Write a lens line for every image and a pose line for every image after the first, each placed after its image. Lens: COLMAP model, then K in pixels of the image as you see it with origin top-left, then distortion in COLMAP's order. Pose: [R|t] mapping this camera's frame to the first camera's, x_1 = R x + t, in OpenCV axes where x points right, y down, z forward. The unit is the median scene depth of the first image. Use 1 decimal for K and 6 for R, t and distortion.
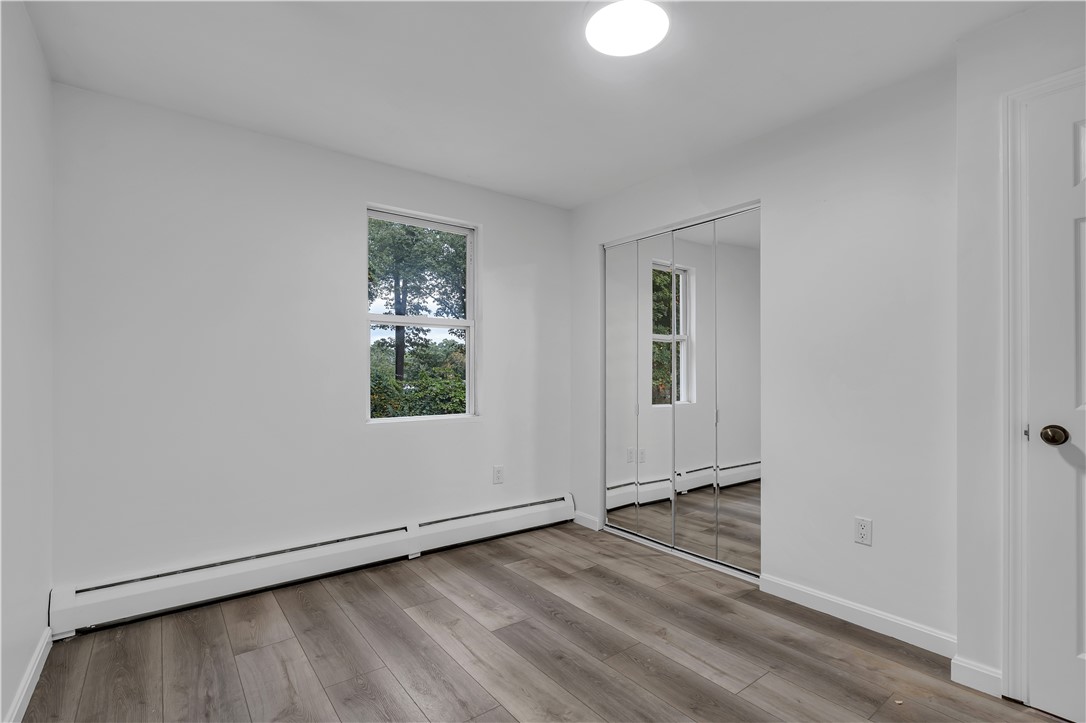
lens RADIAL K [[504.8, 0, 539.8], [0, 504.8, 370.9], [0, 0, 1]] dist [0.002917, 0.000446]
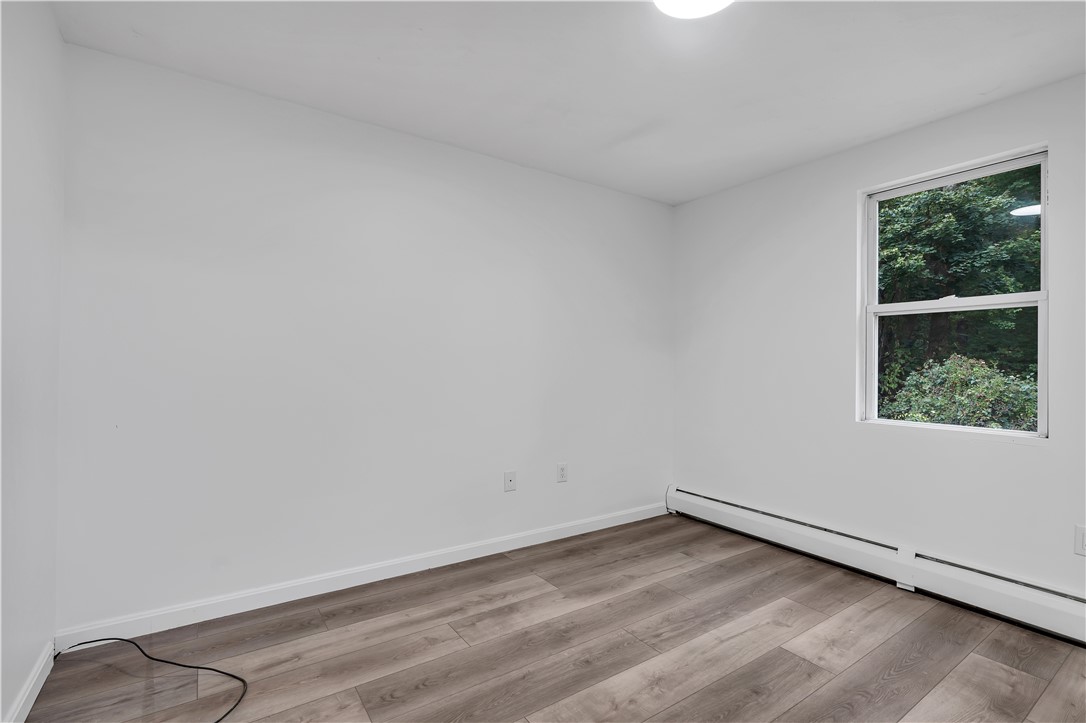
lens RADIAL K [[493.9, 0, 553.2], [0, 493.9, 364.3], [0, 0, 1]] dist [-0.001848, 0.000151]
pose [[-0.036579, -0.004245, -0.999322, 0.707015], [-0.007283, 0.999966, -0.003982, 0.003723], [0.999304, 0.007132, -0.036608, 0.524903]]
